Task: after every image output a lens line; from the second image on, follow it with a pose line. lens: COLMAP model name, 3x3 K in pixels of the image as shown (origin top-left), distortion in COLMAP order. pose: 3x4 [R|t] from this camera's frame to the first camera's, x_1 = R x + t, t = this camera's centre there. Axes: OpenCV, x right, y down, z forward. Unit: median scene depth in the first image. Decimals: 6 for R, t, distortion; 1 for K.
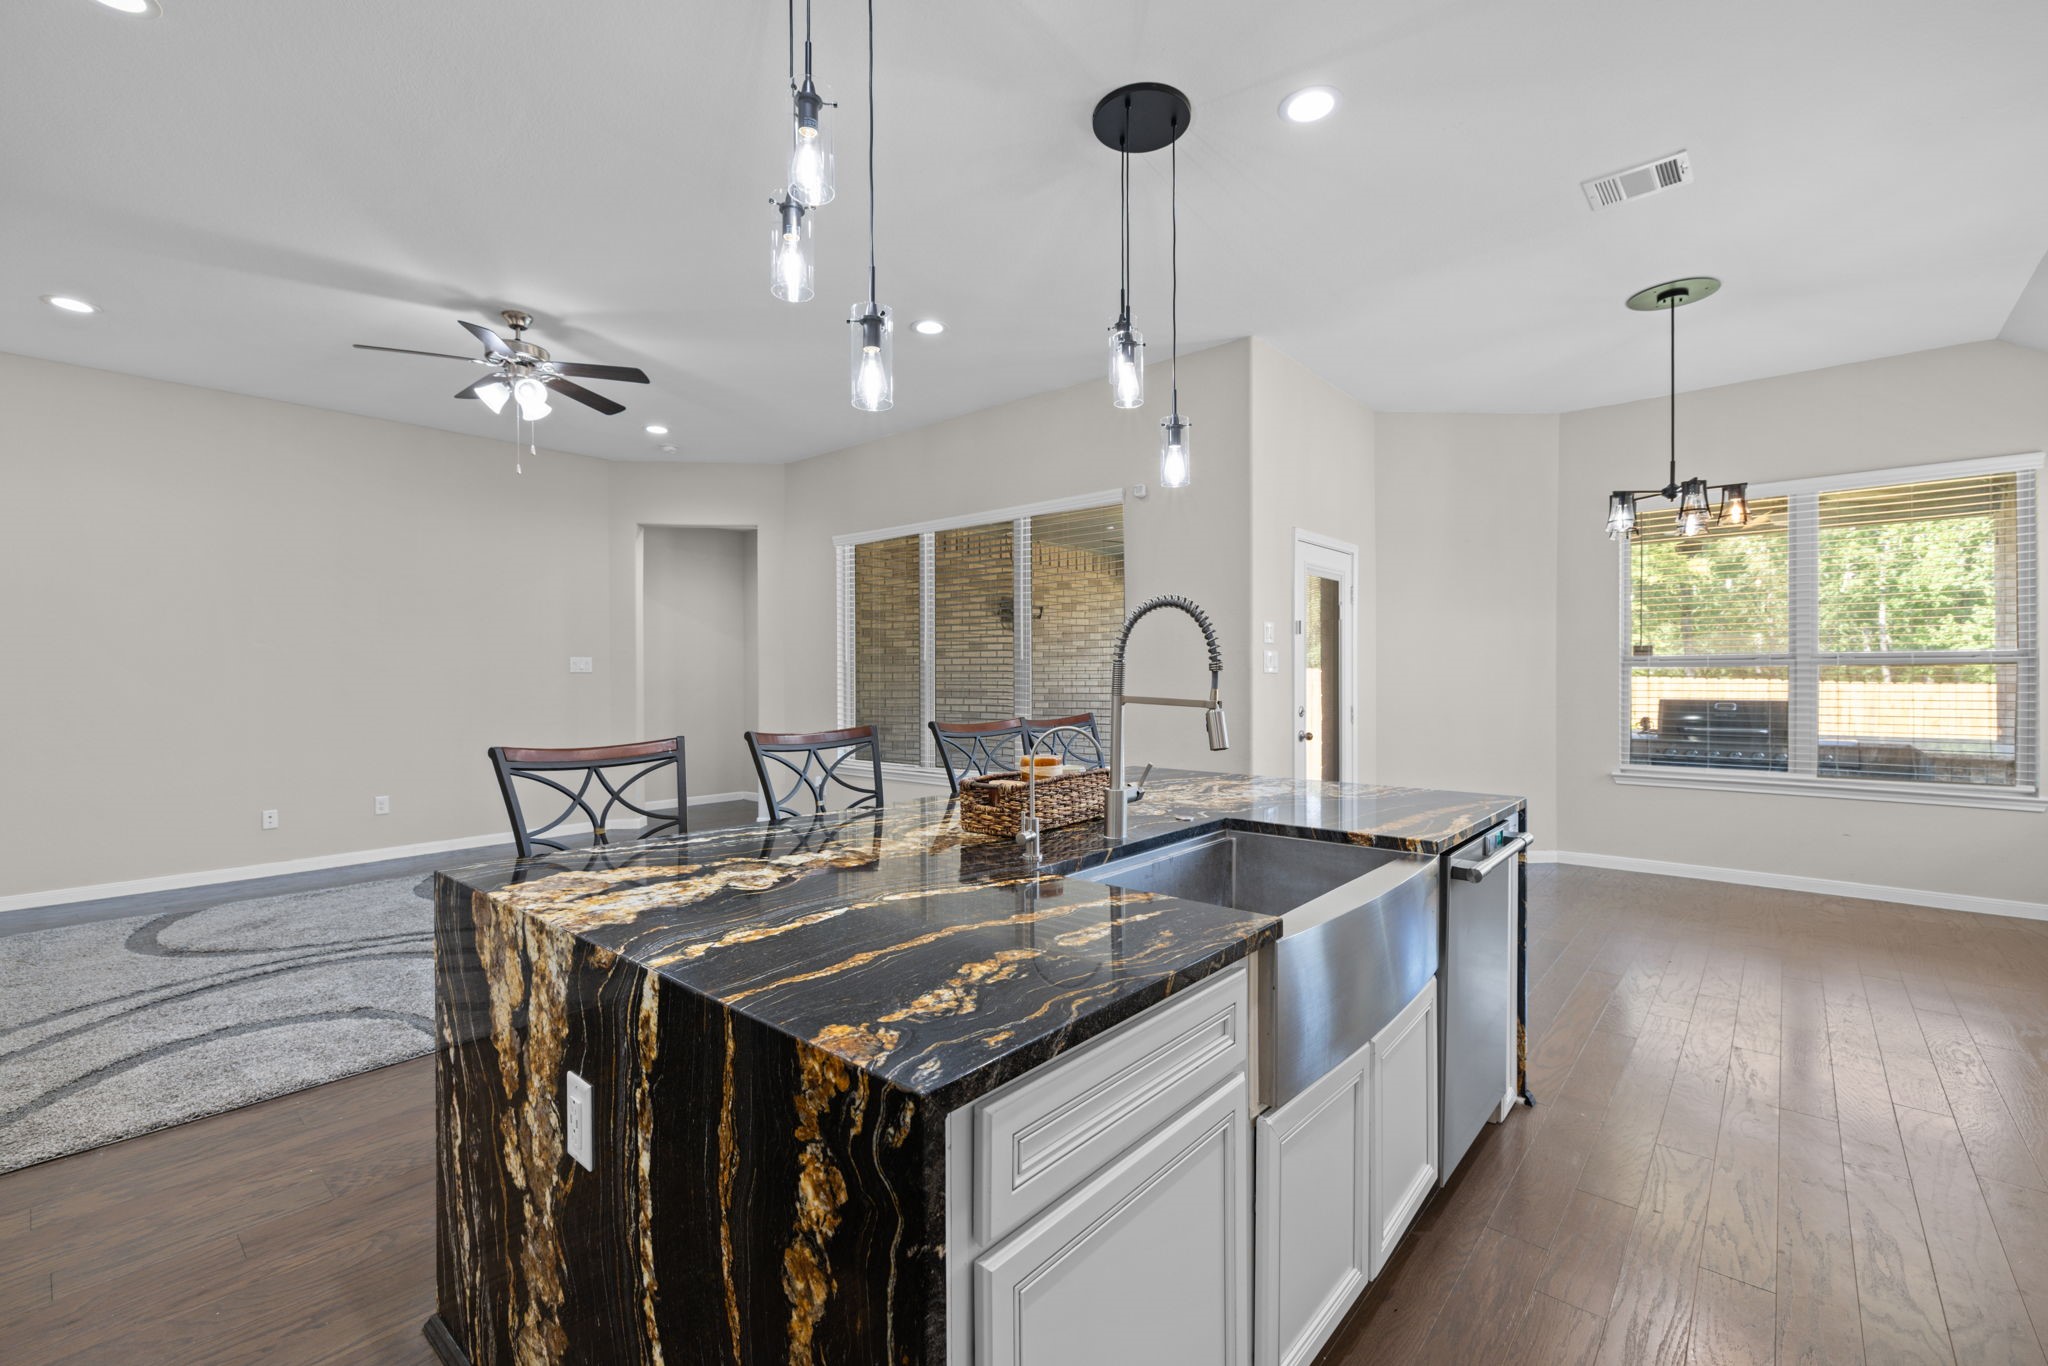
lens RADIAL K [[870.7, 0, 1031.0], [0, 870.7, 685.9], [0, 0, 1]] dist [0.002796, -0.000063]
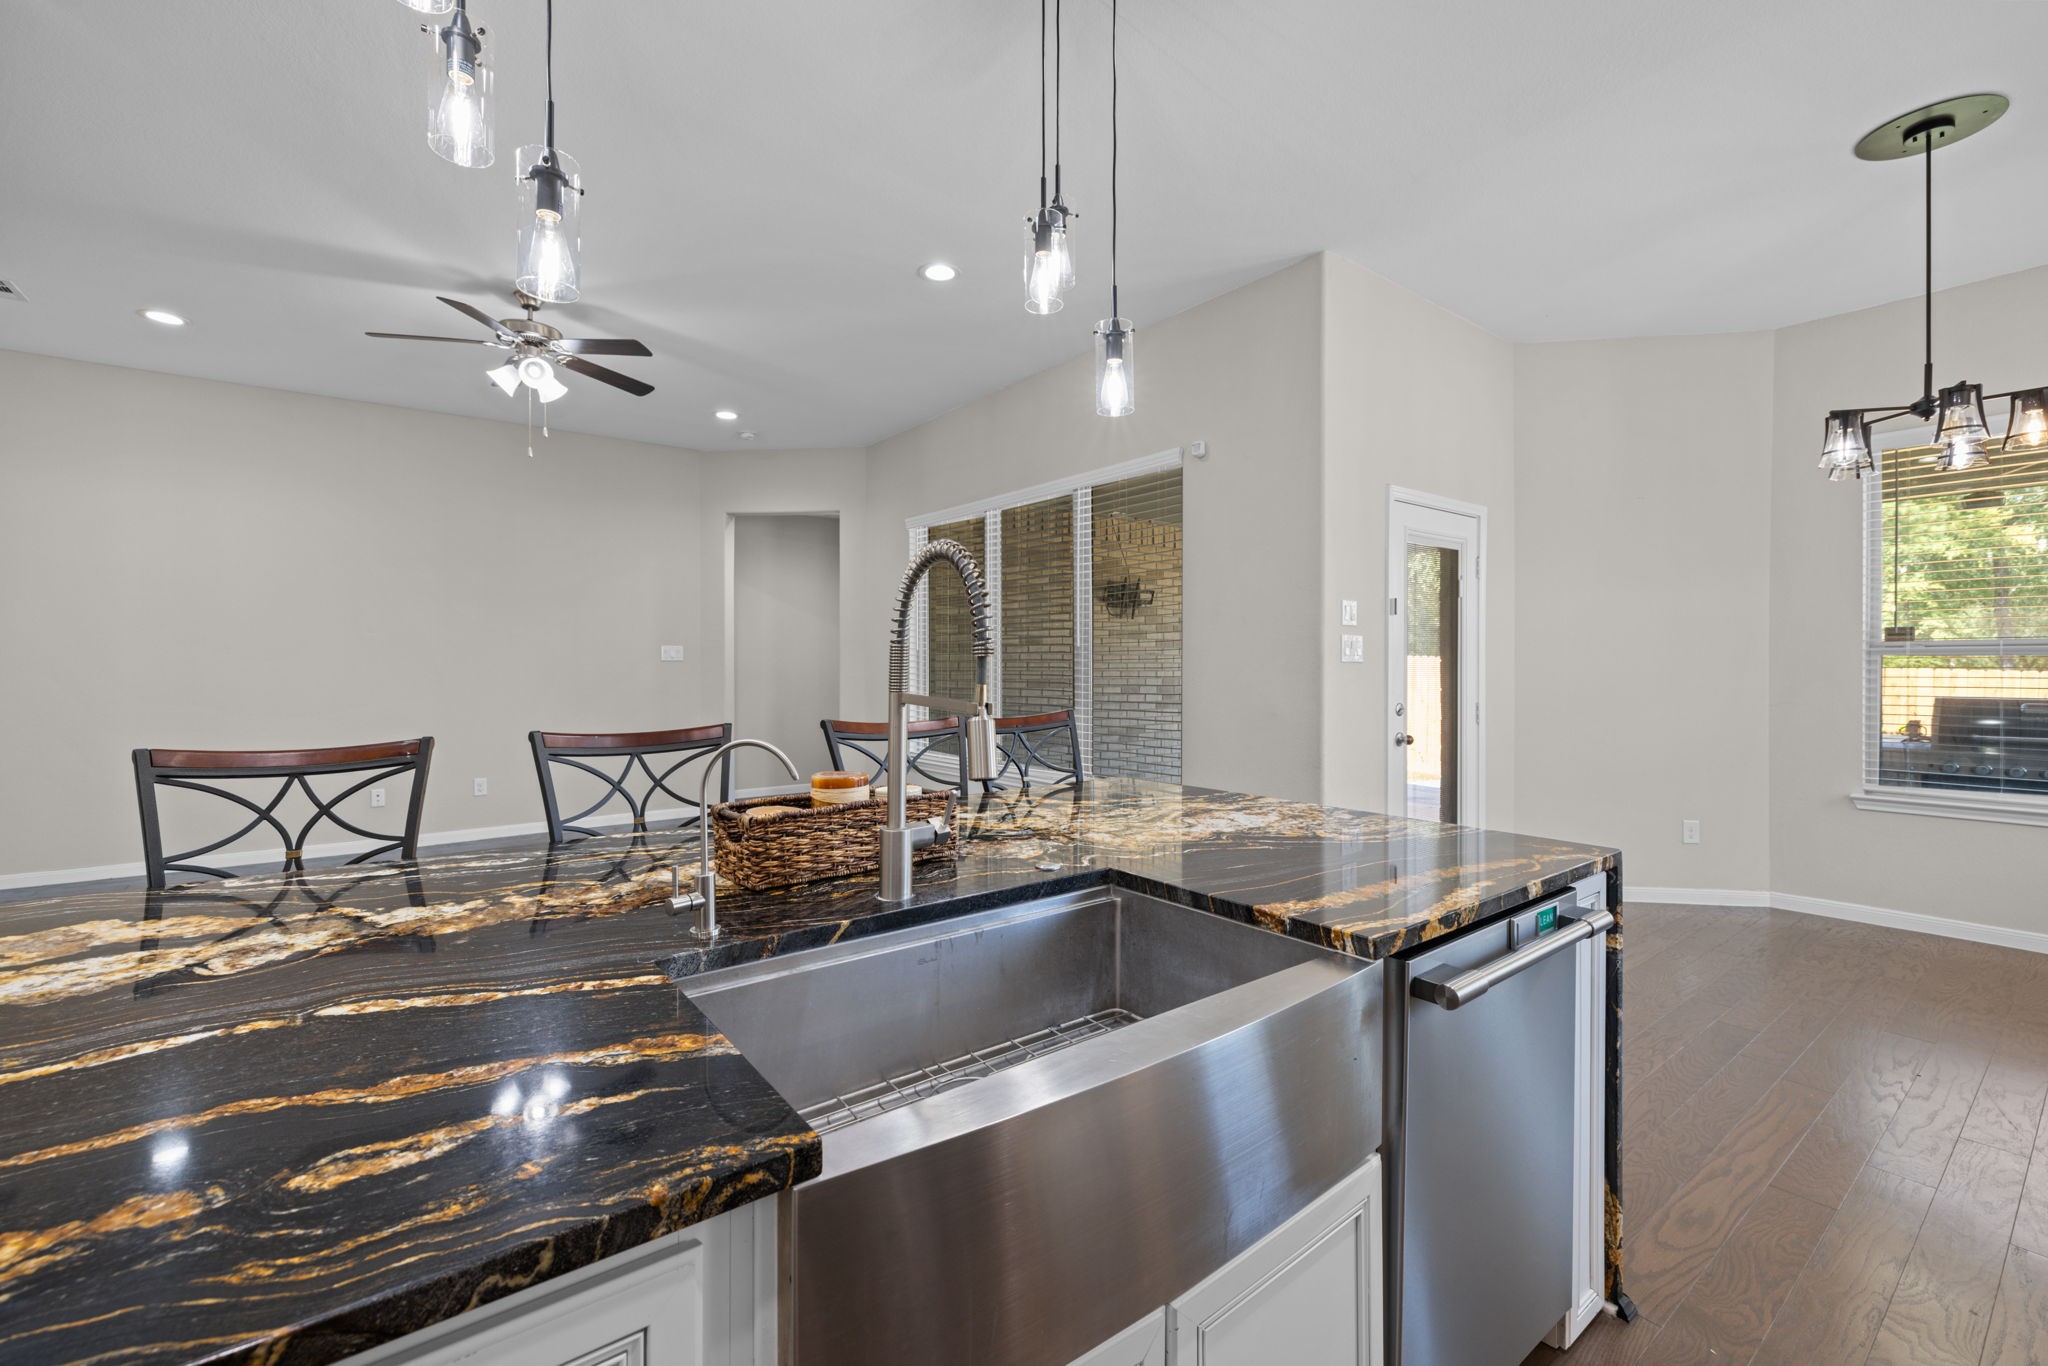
lens RADIAL K [[870.7, 0, 1018.0], [0, 870.7, 672.1], [0, 0, 1]] dist [0.002796, -0.000063]
pose [[0.980104, 0.004880, -0.198423, 0.155347], [-0.005562, 0.999980, -0.002883, -0.001729], [0.198405, 0.003929, 0.980112, 0.161486]]
